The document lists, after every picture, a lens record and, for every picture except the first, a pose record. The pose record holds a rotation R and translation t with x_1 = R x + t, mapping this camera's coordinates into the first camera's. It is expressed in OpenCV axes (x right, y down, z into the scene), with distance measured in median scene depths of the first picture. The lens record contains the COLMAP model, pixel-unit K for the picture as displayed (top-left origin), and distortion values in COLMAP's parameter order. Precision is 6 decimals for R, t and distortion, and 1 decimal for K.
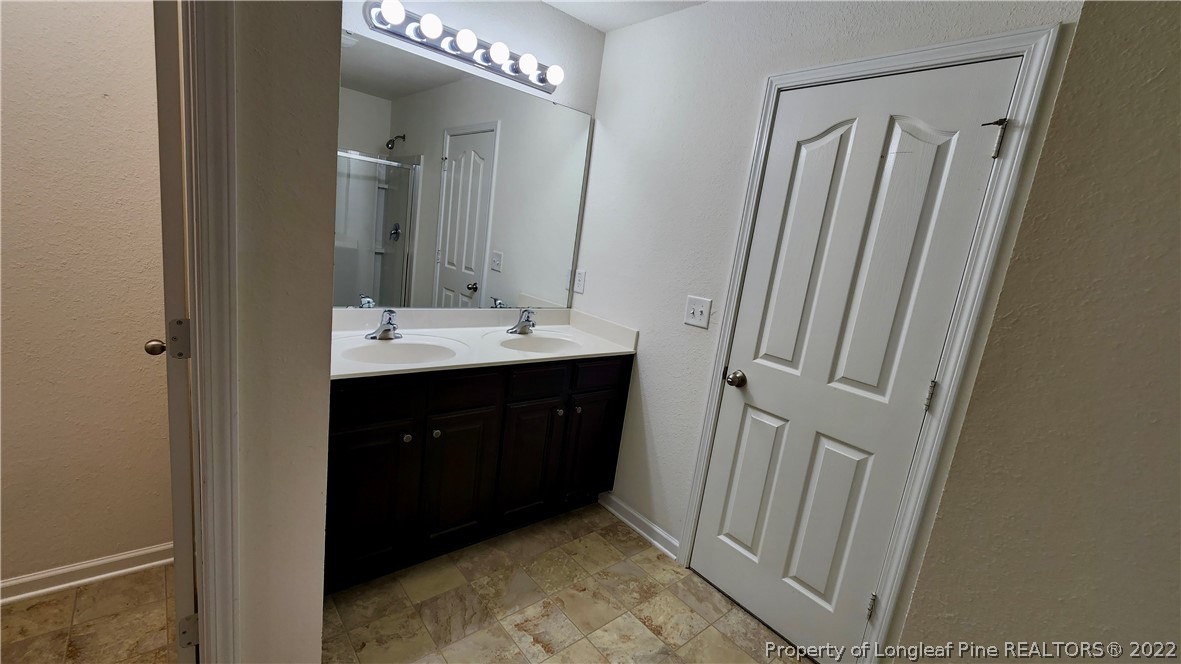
lens RADIAL K [[487.1, 0, 594.7], [0, 487.1, 334.6], [0, 0, 1]] dist [0.000405, -0.000101]
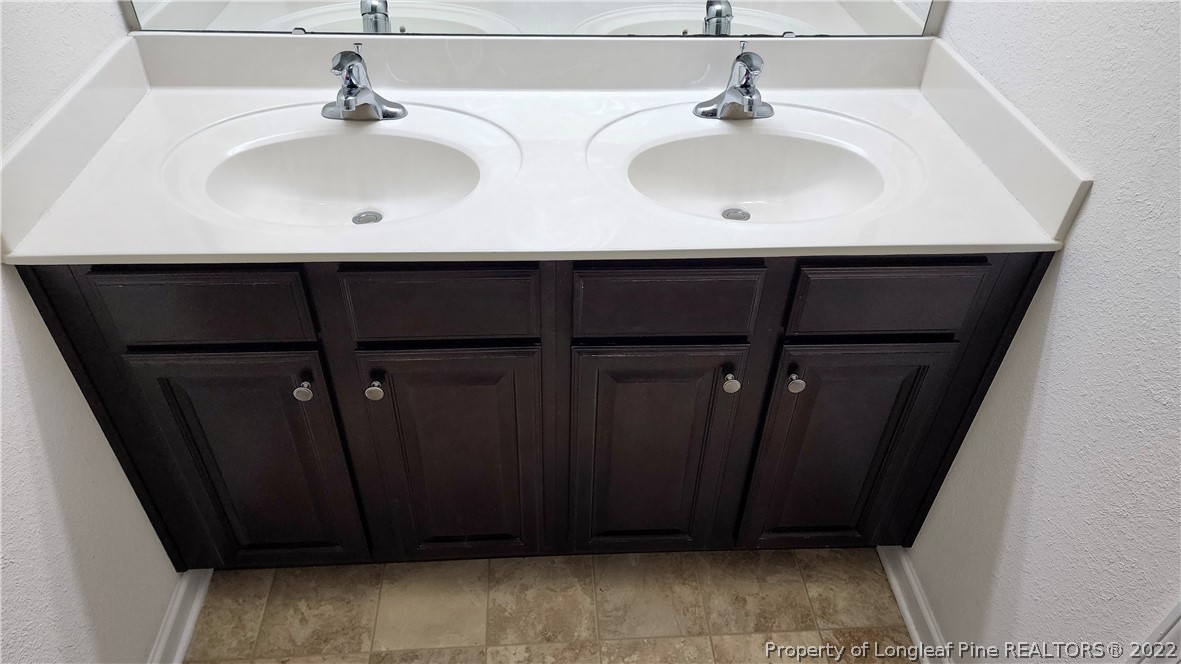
lens RADIAL K [[799.1, 0, 592.3], [0, 799.1, 340.3], [0, 0, 1]] dist [0.024444, -0.006687]
pose [[0.792946, 0.306689, -0.526478, 0.147593], [-0.050875, 0.894390, 0.444386, -0.128535], [0.607165, -0.325589, 0.724805, 0.505901]]
